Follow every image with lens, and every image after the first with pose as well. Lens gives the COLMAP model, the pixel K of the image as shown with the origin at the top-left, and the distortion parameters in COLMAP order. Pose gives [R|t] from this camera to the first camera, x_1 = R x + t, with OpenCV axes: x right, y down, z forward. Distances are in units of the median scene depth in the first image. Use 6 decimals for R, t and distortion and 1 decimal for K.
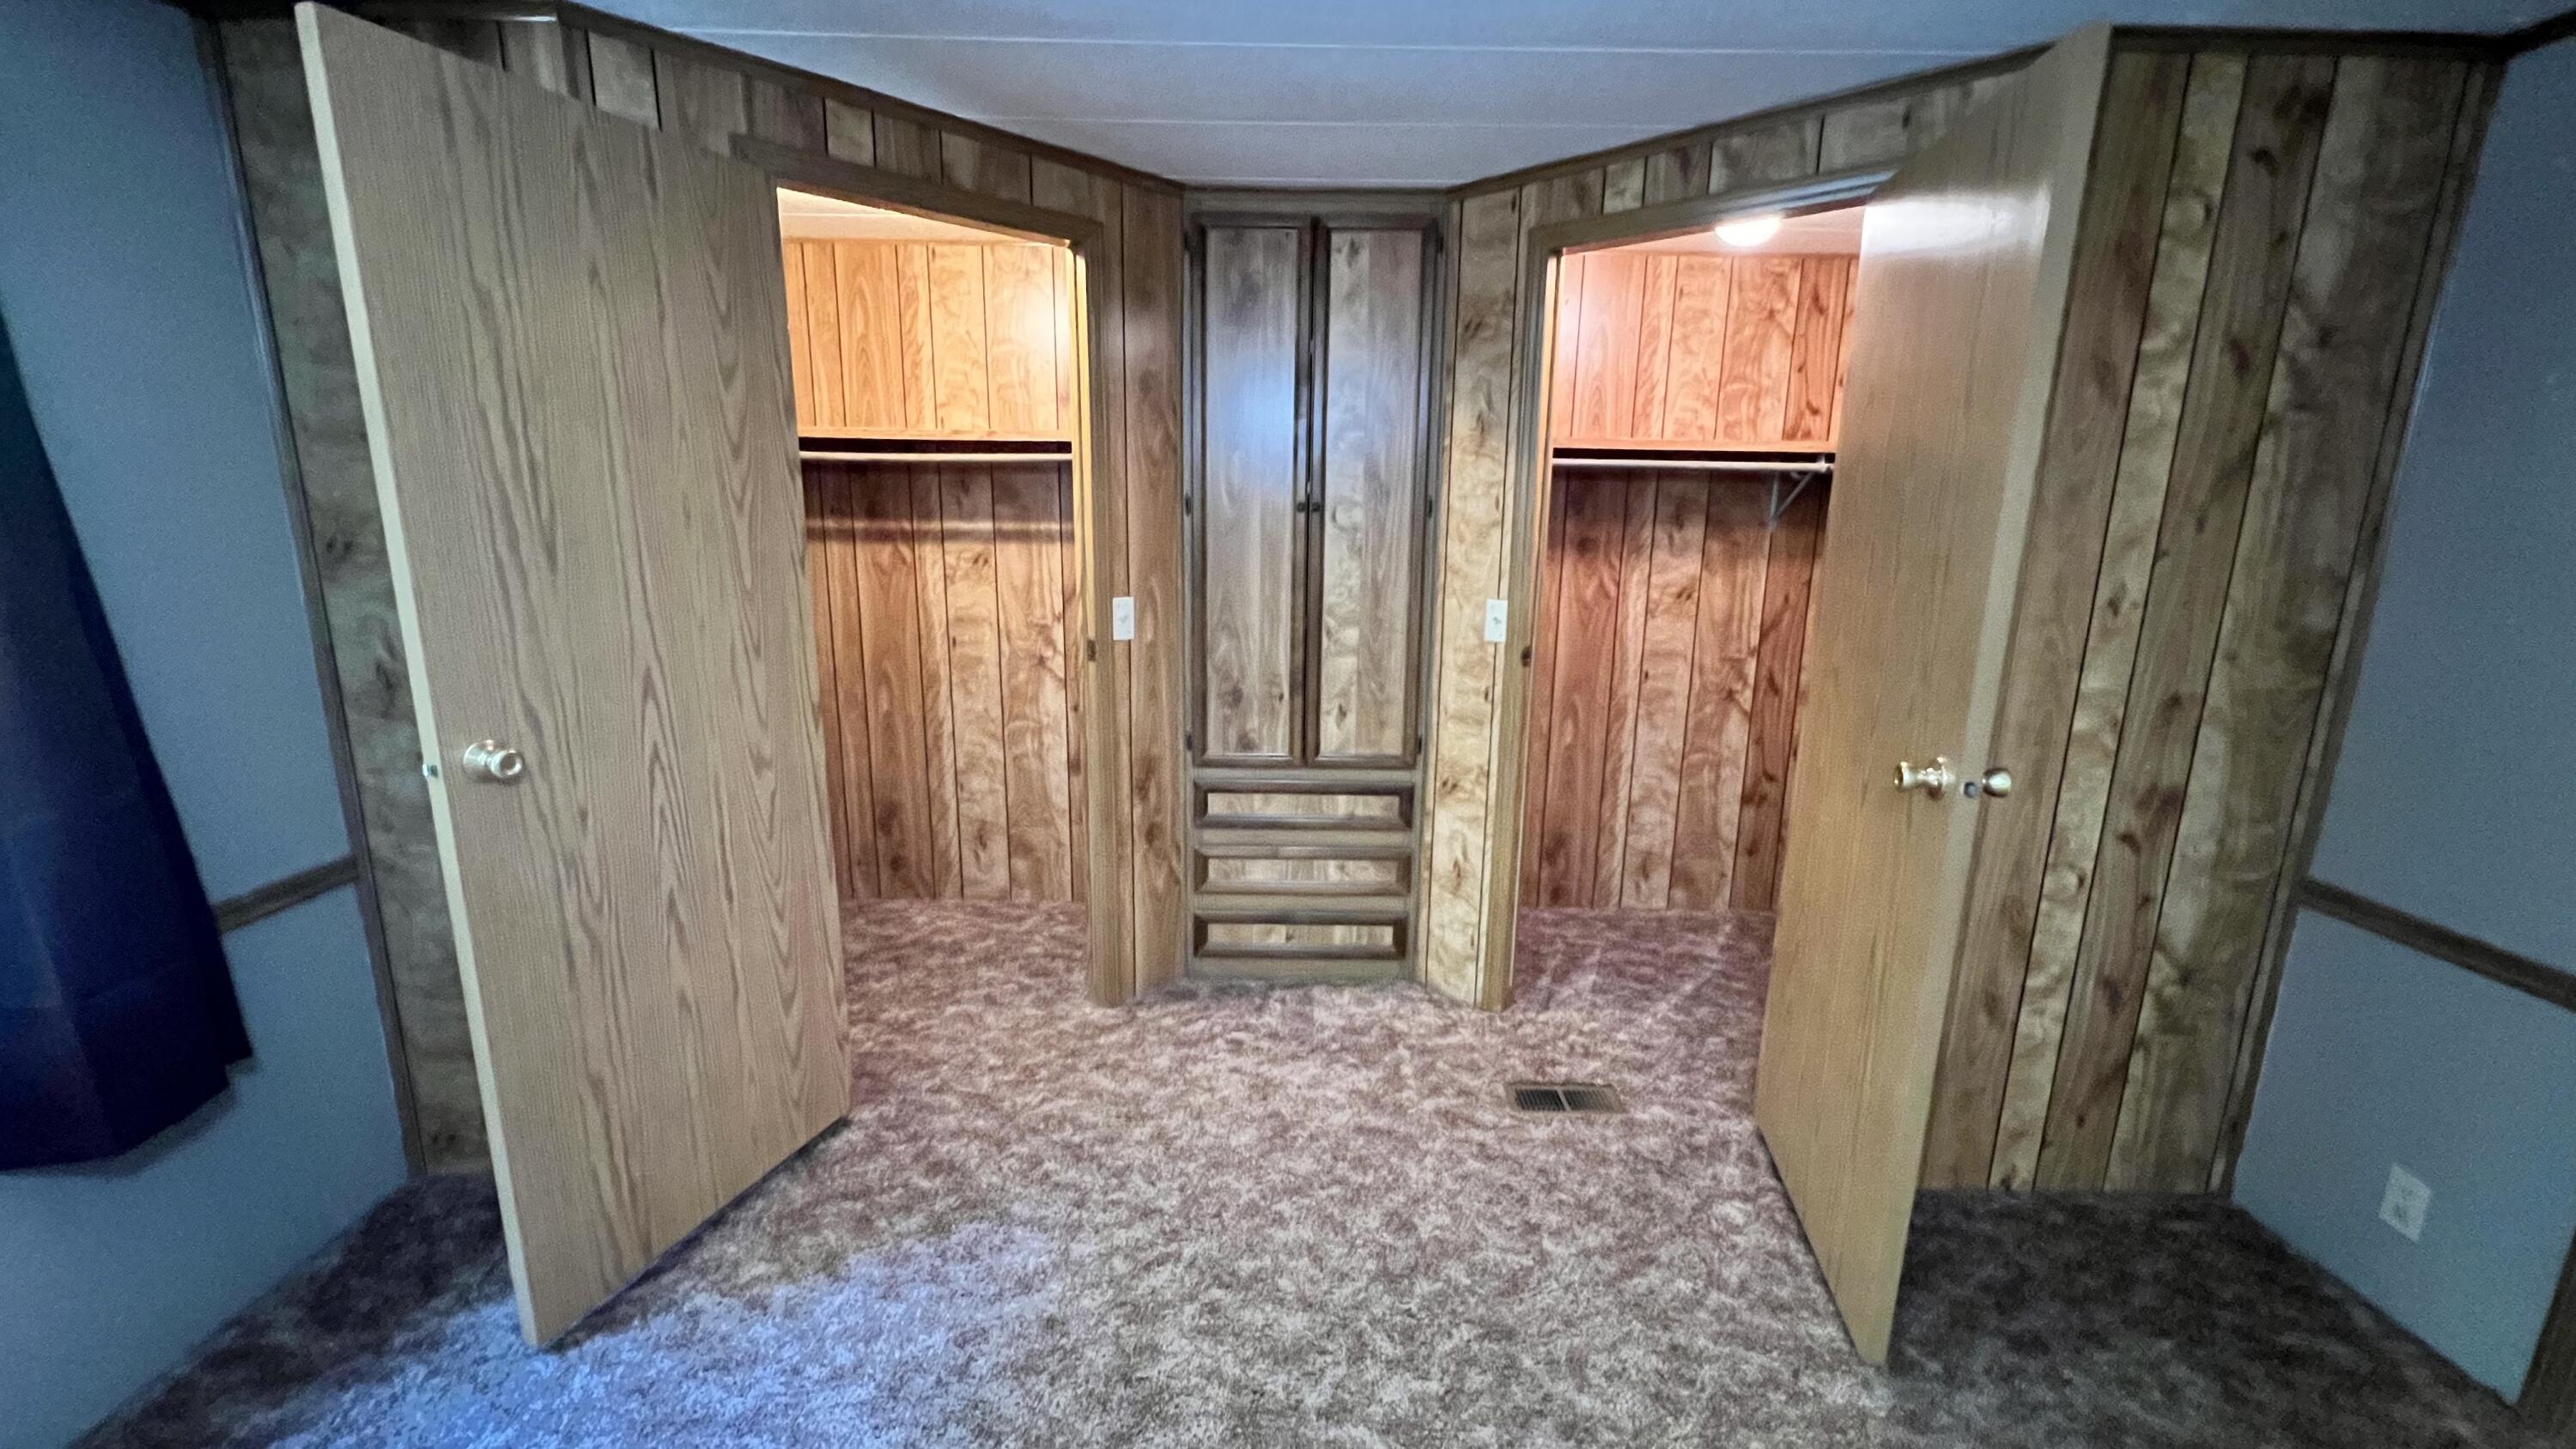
lens RADIAL K [[1032.5, 0, 1281.7], [0, 1032.5, 725.7], [0, 0, 1]] dist [-0.001494, 0.001277]
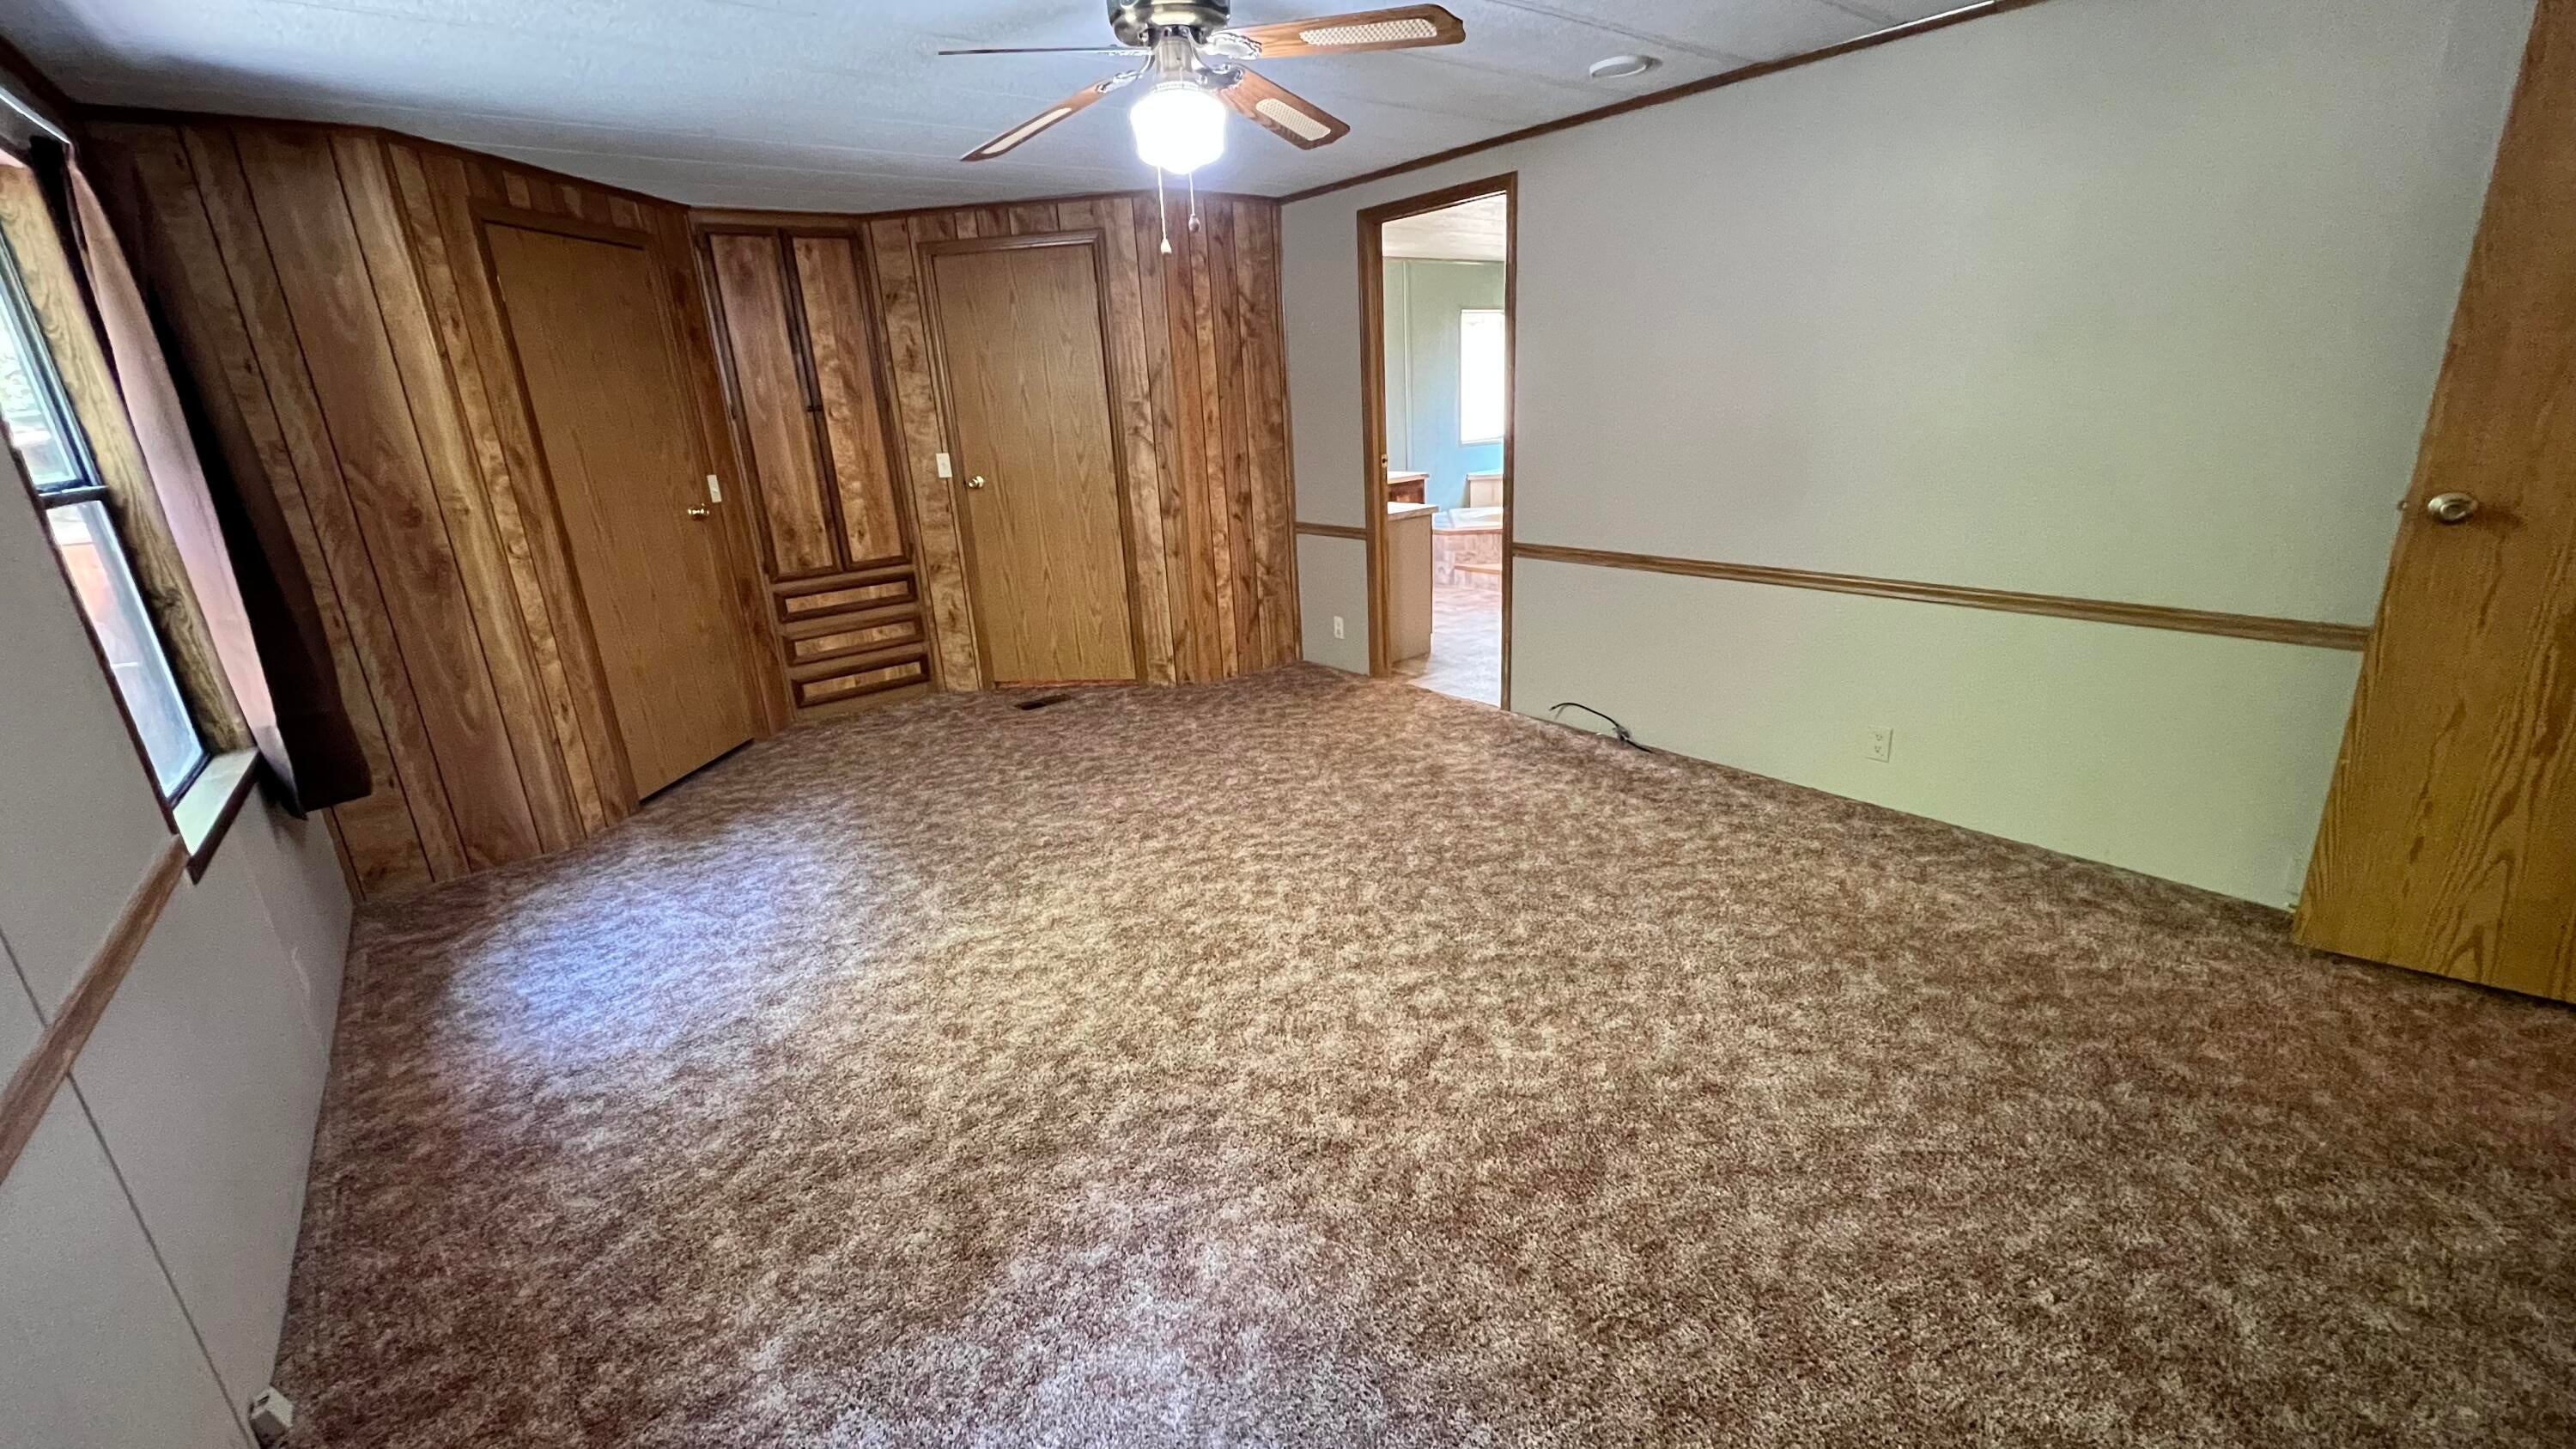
lens RADIAL K [[1028.9, 0, 1278.8], [0, 1028.9, 726.5], [0, 0, 1]] dist [-0.001434, 0.000579]
pose [[0.784309, -0.249210, 0.568115, -0.553022], [0.198868, 0.968437, 0.150270, 0.220407], [-0.587632, -0.004879, 0.809113, -0.934308]]
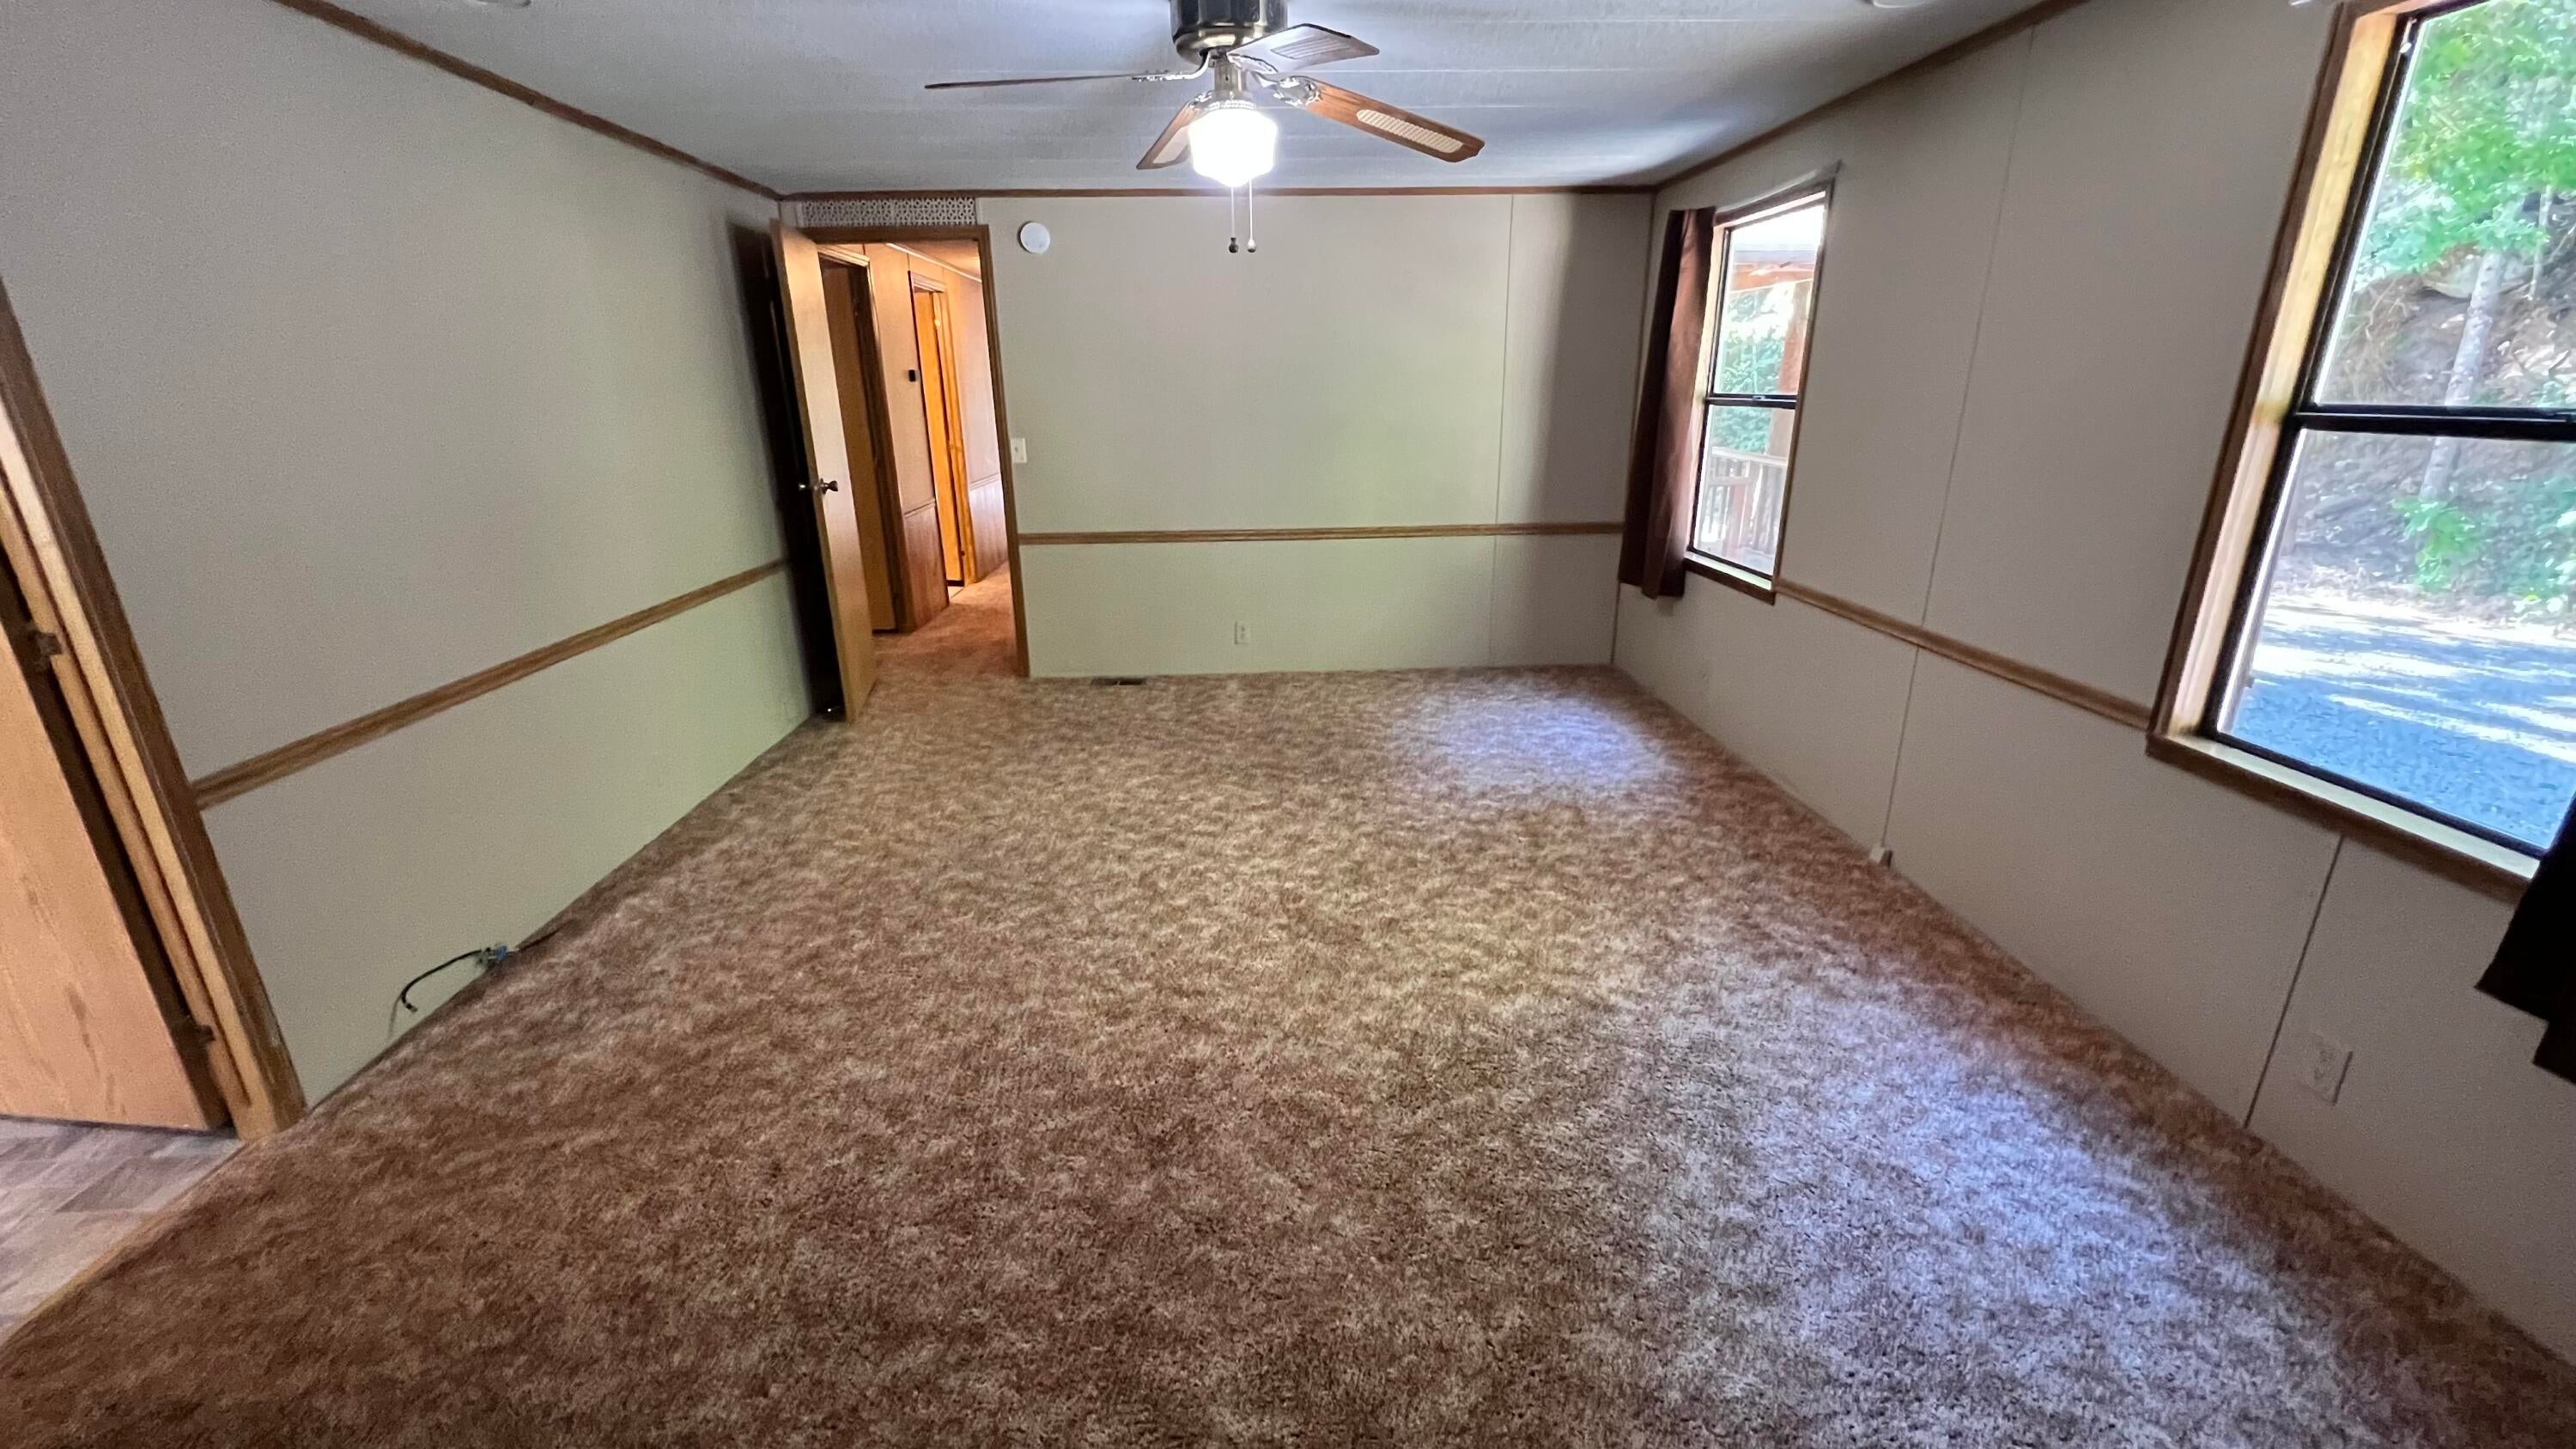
lens RADIAL K [[1028.9, 0, 1285.5], [0, 1028.9, 736.4], [0, 0, 1]] dist [-0.001434, 0.000579]
pose [[-0.998867, 0.015432, -0.045024, 0.045424], [-0.010236, 0.854188, 0.519864, -0.208926], [0.046482, 0.519735, -0.853062, 1.021772]]
